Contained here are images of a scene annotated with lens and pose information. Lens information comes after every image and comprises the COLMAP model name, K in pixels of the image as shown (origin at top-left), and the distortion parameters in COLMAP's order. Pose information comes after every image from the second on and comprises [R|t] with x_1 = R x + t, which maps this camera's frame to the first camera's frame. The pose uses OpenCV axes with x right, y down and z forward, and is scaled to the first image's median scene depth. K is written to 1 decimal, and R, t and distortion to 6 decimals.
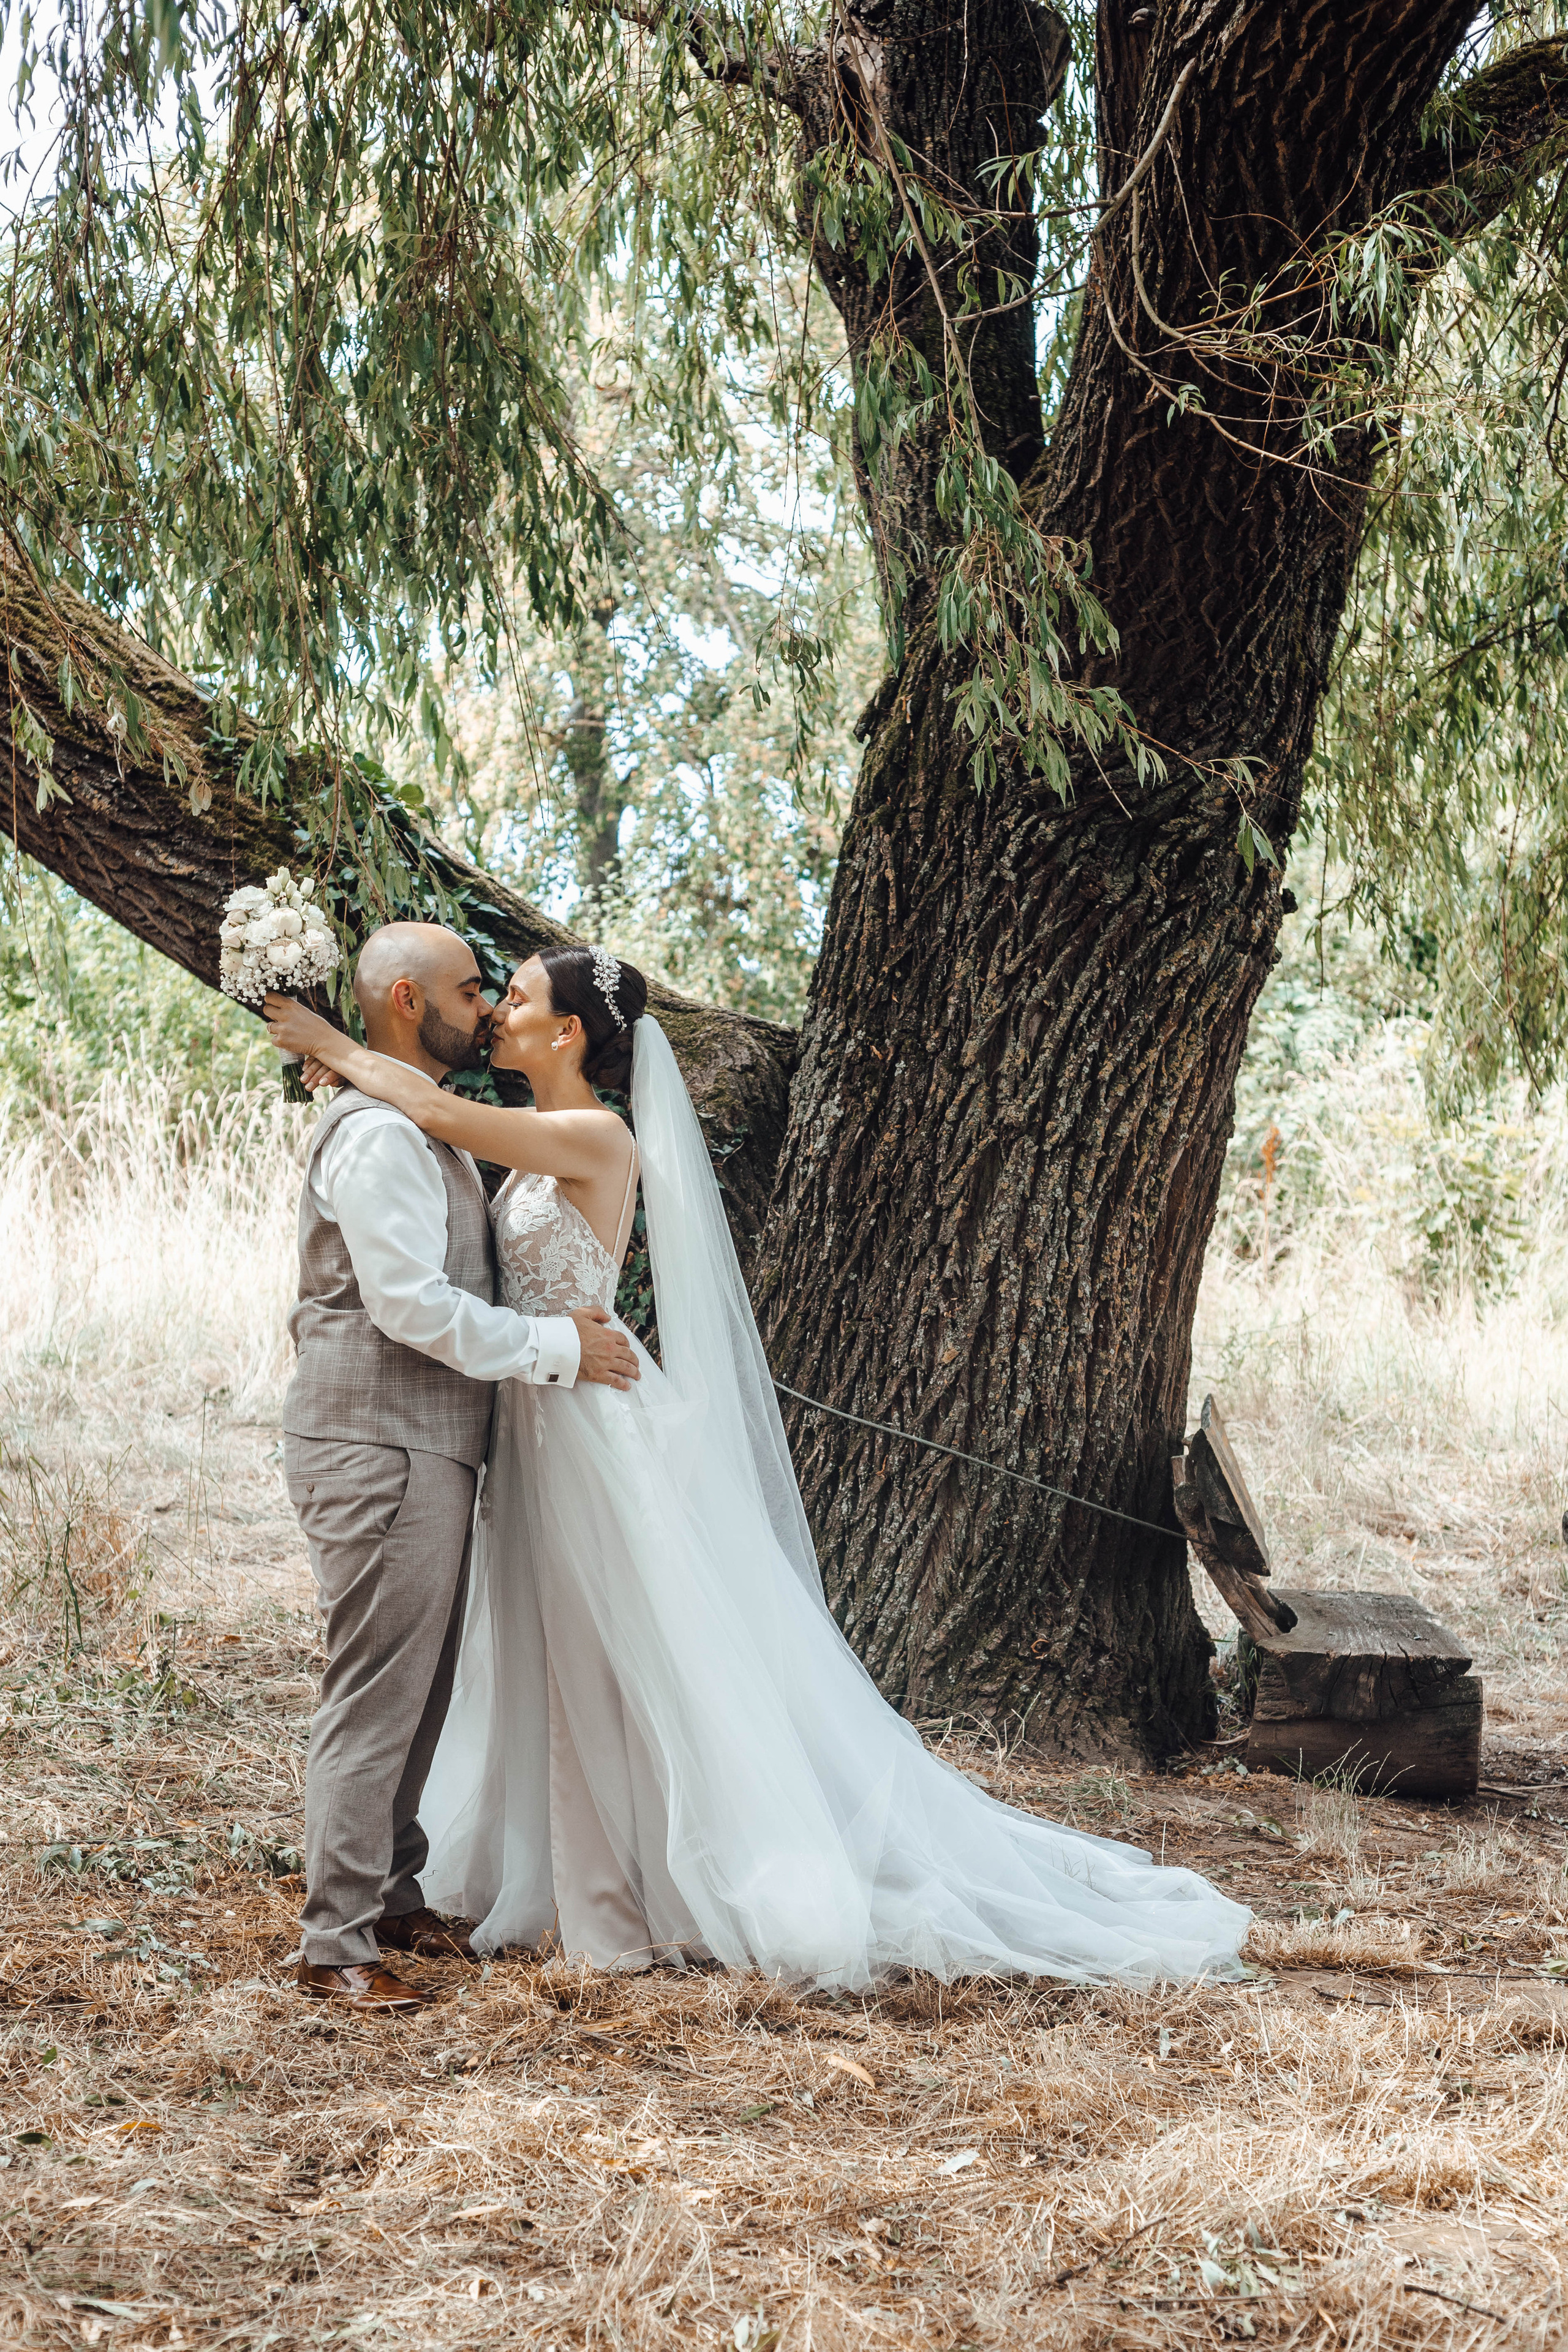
lens RADIAL K [[3766.5, 0, 783.9], [0, 3766.5, 1302.6], [0, 0, 1]] dist [-0.090213, 0.118341]
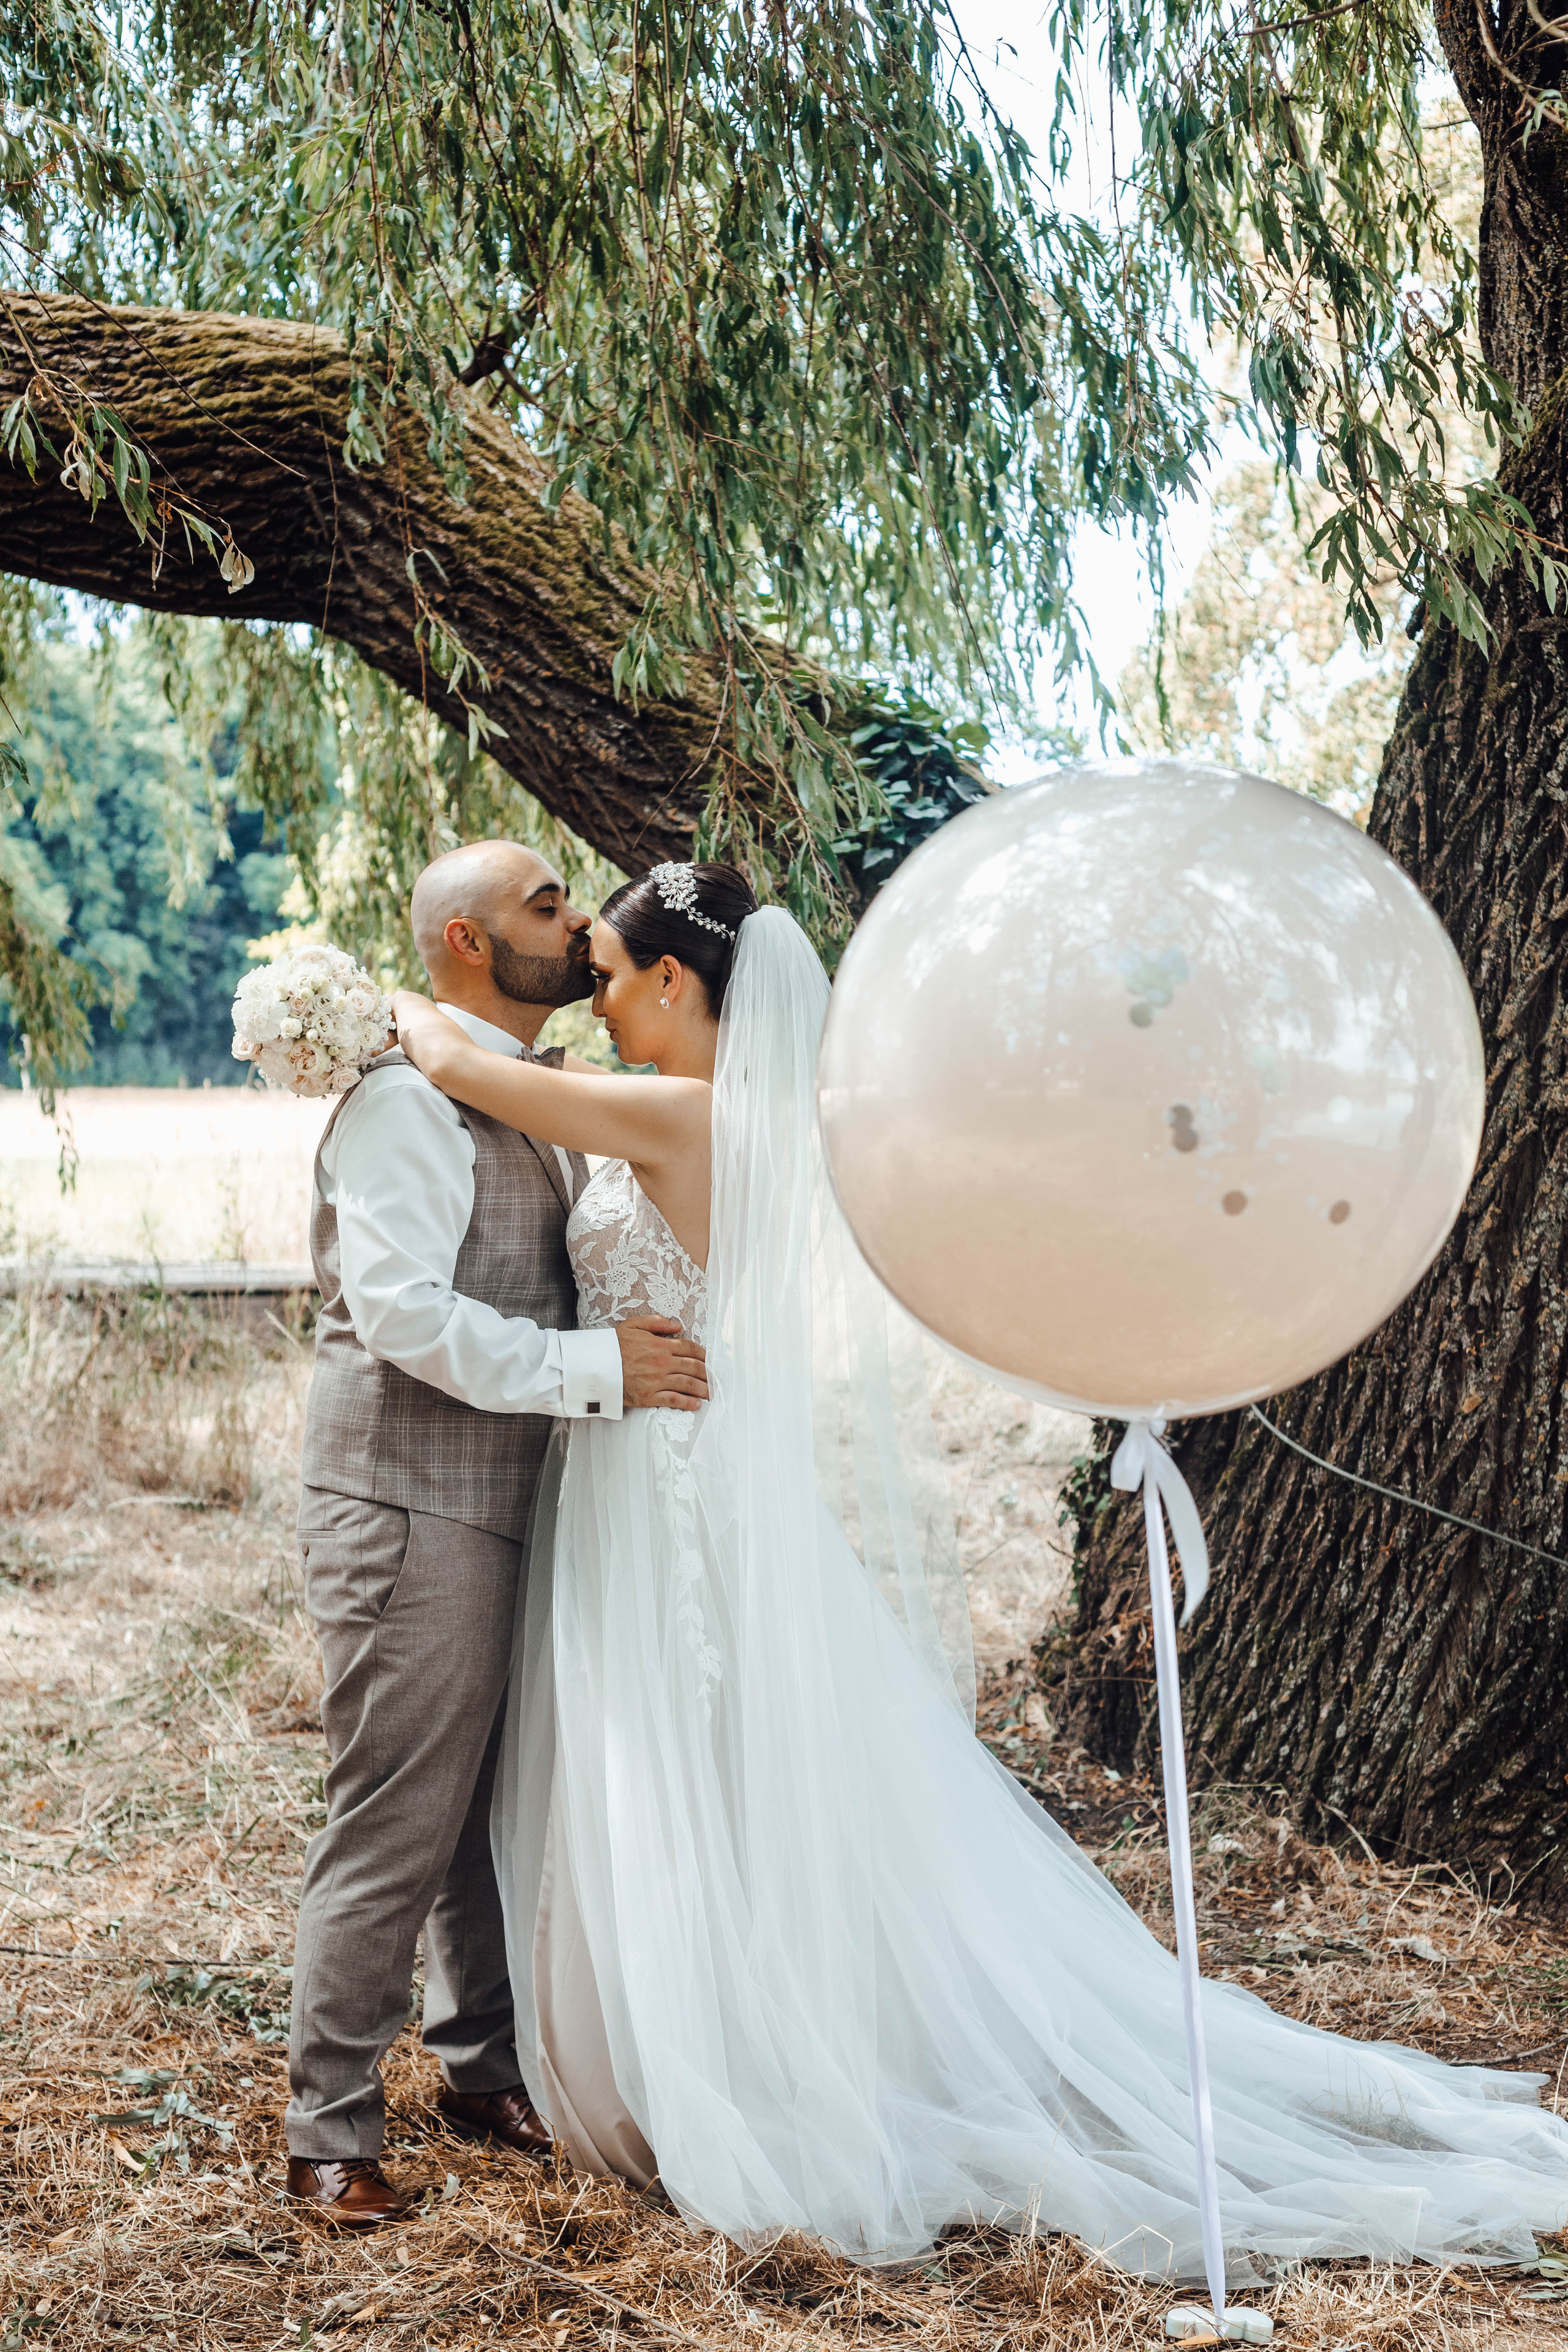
lens RADIAL K [[3766.5, 0, 783.9], [0, 3766.5, 1302.6], [0, 0, 1]] dist [-0.090213, 0.118341]
pose [[0.945257, 0.012170, -0.326101, 0.163850], [-0.014755, 0.999876, -0.005456, -0.000615], [0.325994, 0.009969, 0.945319, 0.207602]]
